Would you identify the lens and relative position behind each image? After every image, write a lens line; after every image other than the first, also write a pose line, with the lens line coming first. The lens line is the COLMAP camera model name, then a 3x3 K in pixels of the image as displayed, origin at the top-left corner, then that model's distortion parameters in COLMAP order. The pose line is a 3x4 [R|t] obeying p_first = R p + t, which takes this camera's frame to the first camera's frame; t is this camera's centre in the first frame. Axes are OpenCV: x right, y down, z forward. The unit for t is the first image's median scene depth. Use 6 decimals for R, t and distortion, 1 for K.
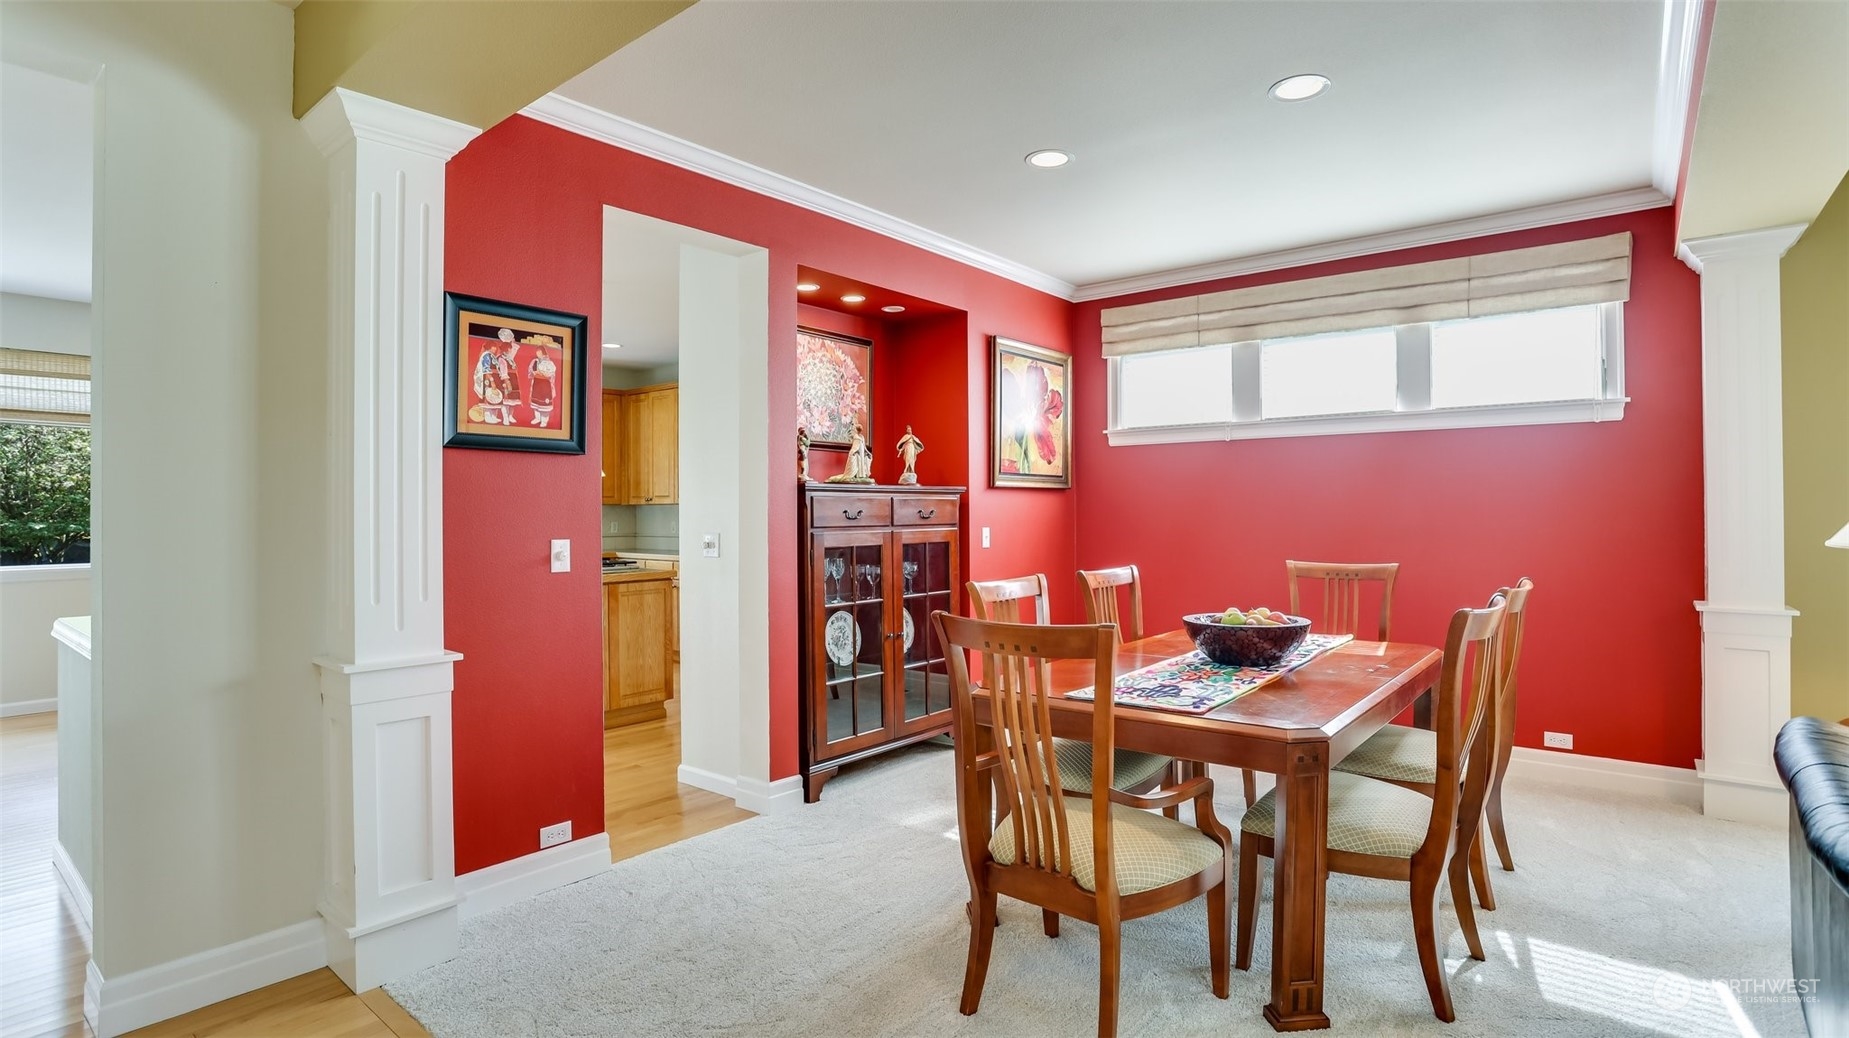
lens RADIAL K [[890.1, 0, 929.9], [0, 890.1, 514.7], [0, 0, 1]] dist [-0.039079, 0.003708]
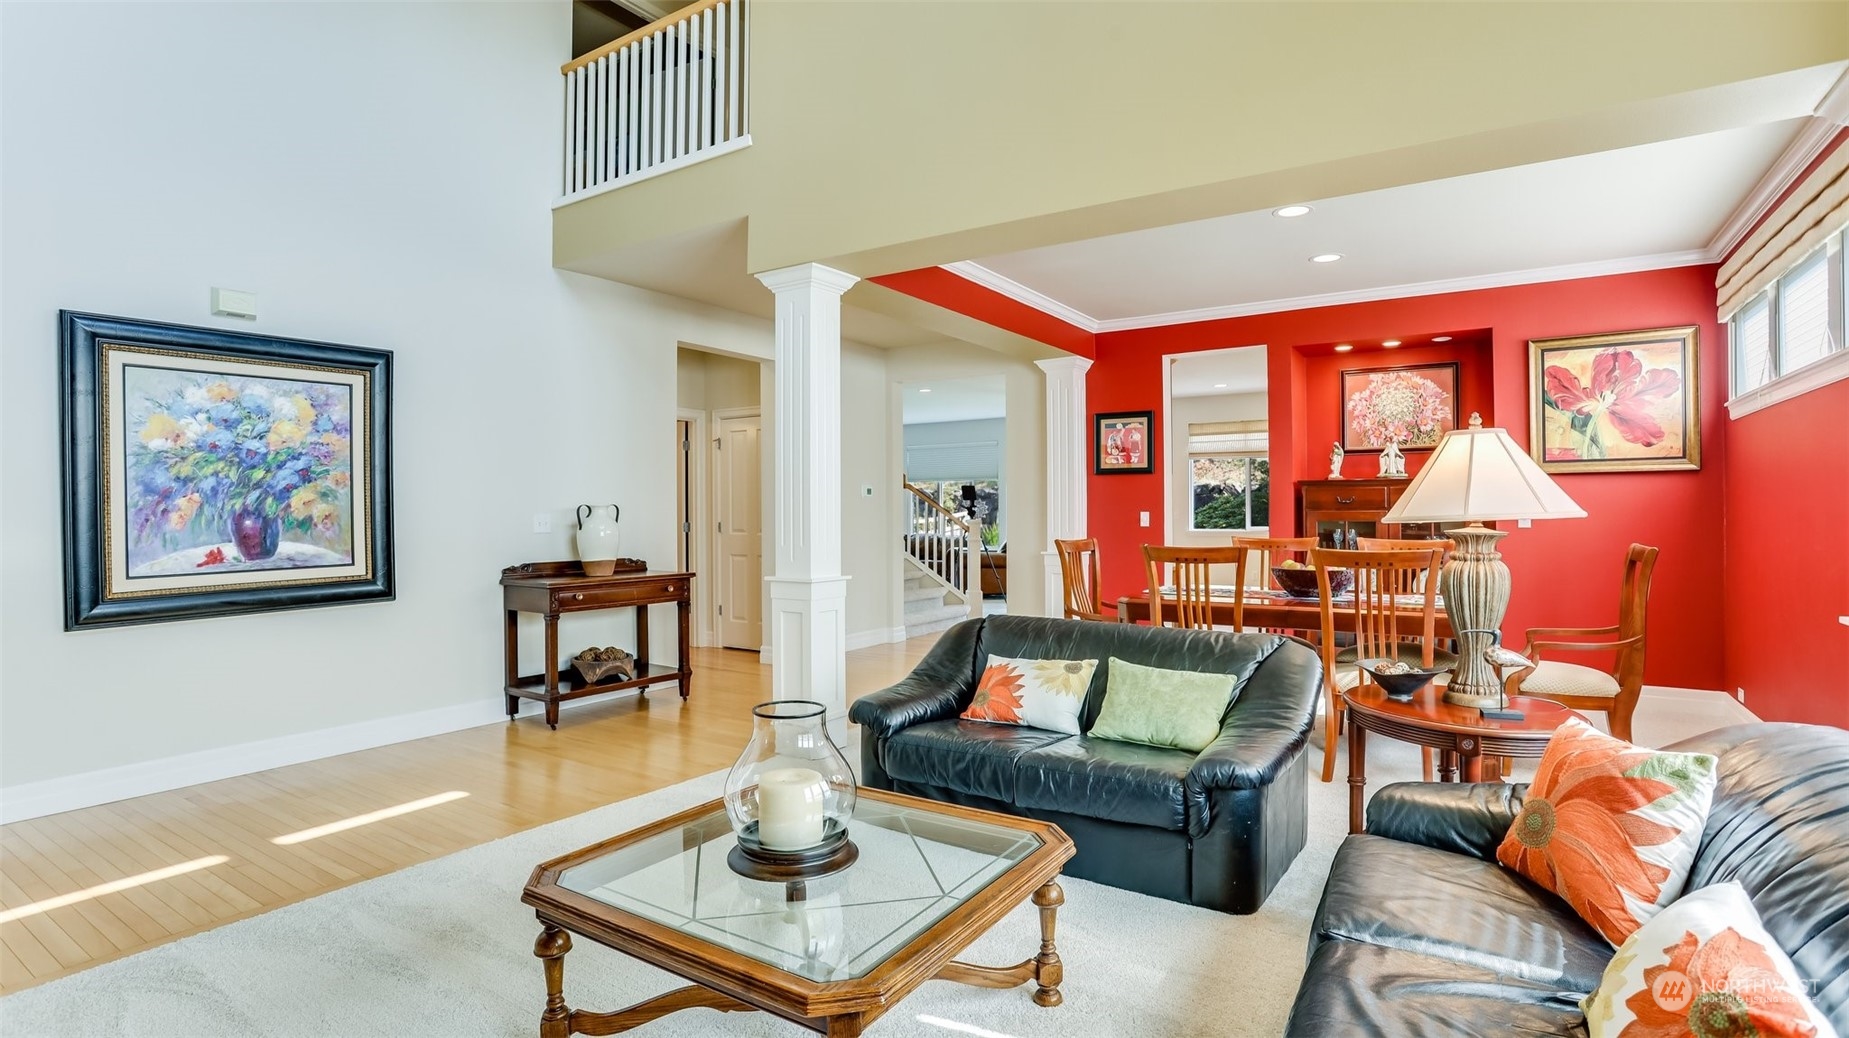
lens RADIAL K [[890.1, 0, 927.7], [0, 890.1, 510.3], [0, 0, 1]] dist [-0.039079, 0.003708]
pose [[0.102514, 0.002933, -0.994727, 1.168777], [-0.001147, 0.999995, 0.002831, 0.012305], [0.994731, 0.000850, 0.102517, 0.141703]]
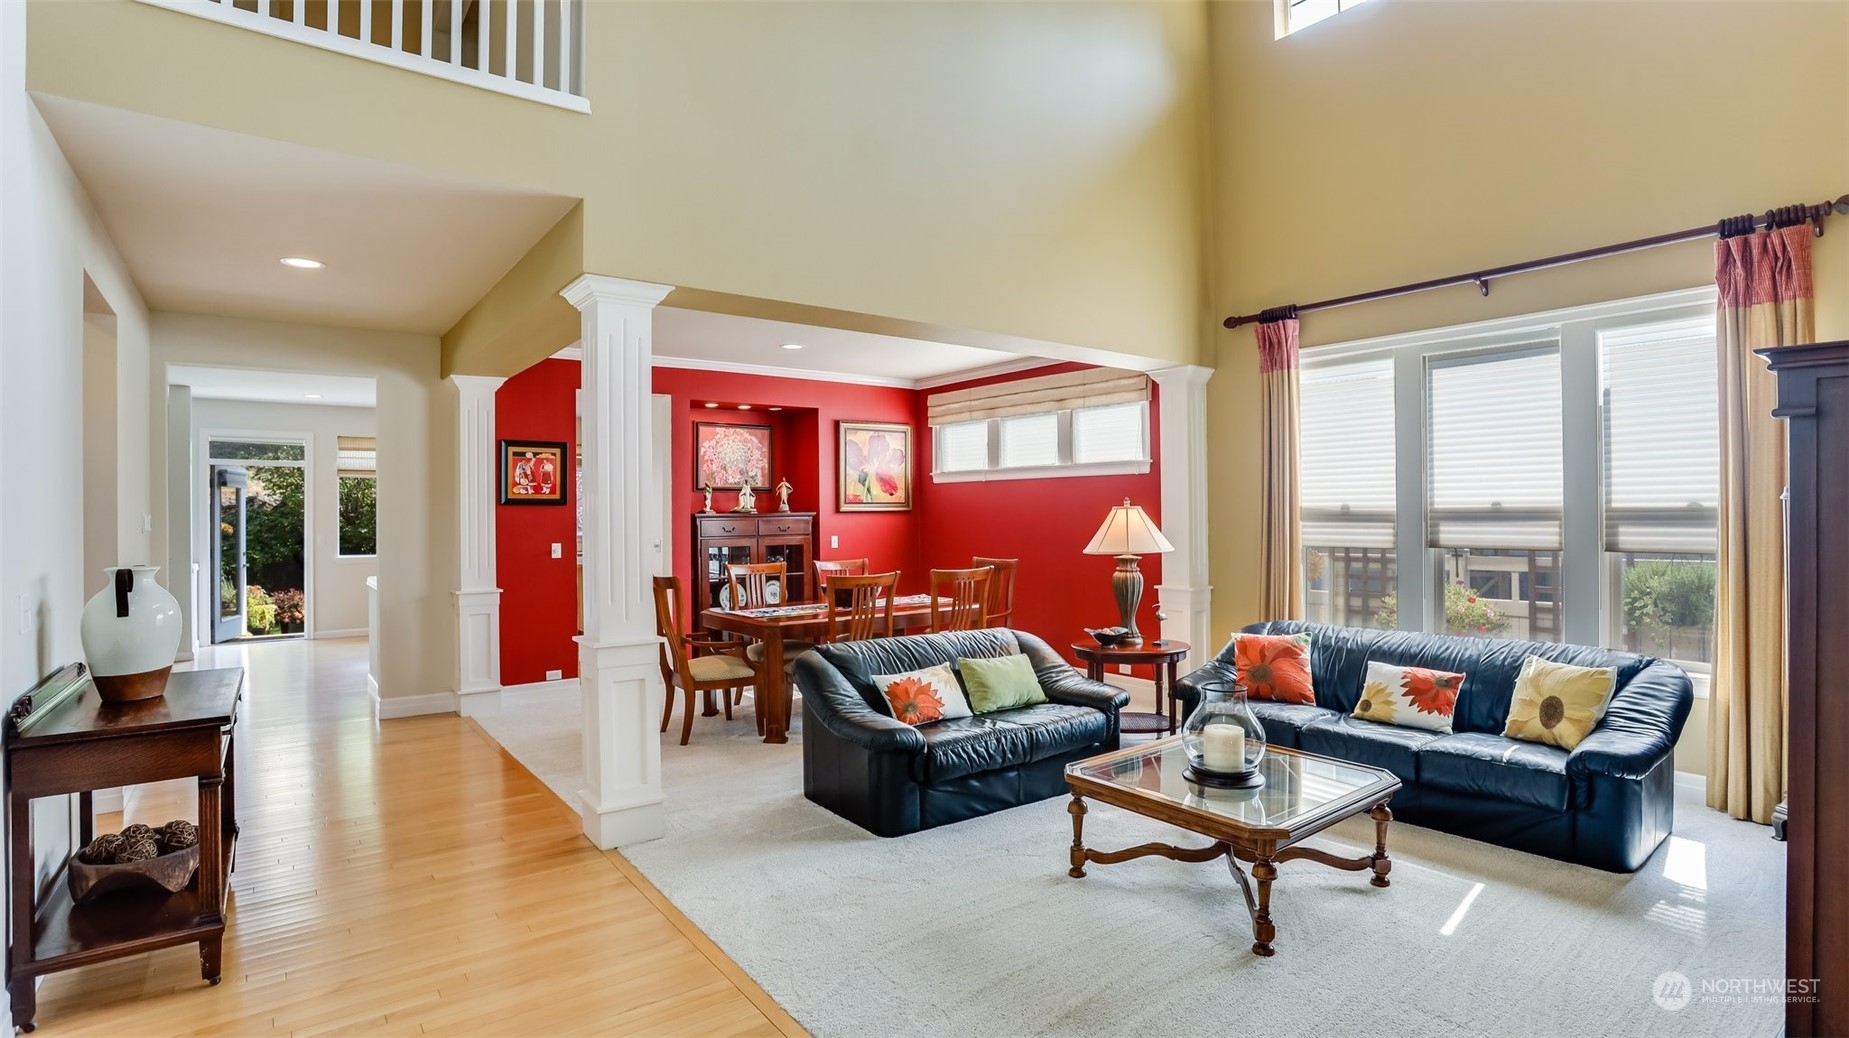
lens RADIAL K [[890.1, 0, 918.5], [0, 890.1, 515.4], [0, 0, 1]] dist [-0.039079, 0.003708]
pose [[0.970041, -0.002540, -0.242927, 0.665100], [0.003216, 0.999992, 0.002385, -0.029559], [0.242919, -0.003094, 0.970042, -0.621059]]
